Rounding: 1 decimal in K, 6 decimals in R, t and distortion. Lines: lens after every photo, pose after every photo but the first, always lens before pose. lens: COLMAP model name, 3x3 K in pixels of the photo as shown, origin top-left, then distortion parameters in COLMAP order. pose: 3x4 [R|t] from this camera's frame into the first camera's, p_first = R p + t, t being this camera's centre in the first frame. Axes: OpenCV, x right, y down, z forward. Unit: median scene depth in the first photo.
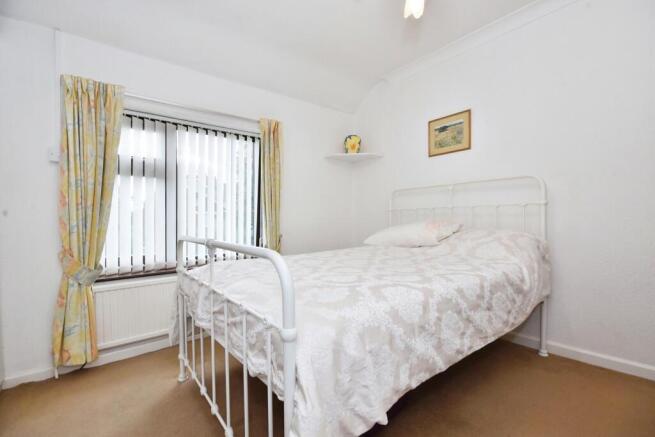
lens RADIAL K [[299.3, 0, 328.6], [0, 299.3, 222.1], [0, 0, 1]] dist [-0.002548, -0.000188]
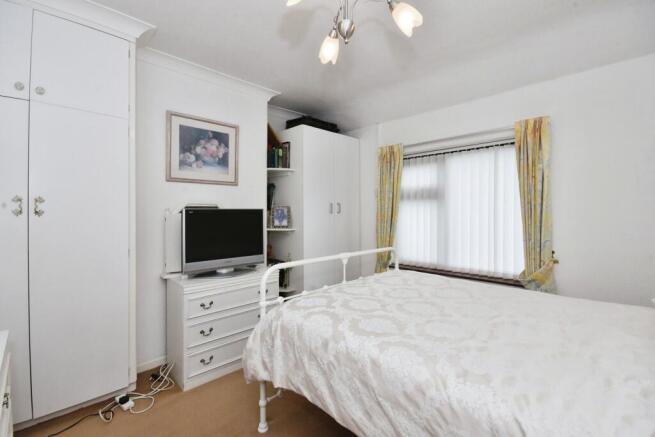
lens RADIAL K [[299.3, 0, 328.1], [0, 299.3, 214.0], [0, 0, 1]] dist [-0.002548, -0.000188]
pose [[0.086410, 0.022306, -0.996010, 0.674947], [-0.003480, 0.999750, 0.022087, -0.108377], [0.996254, 0.001557, 0.086466, 0.433166]]
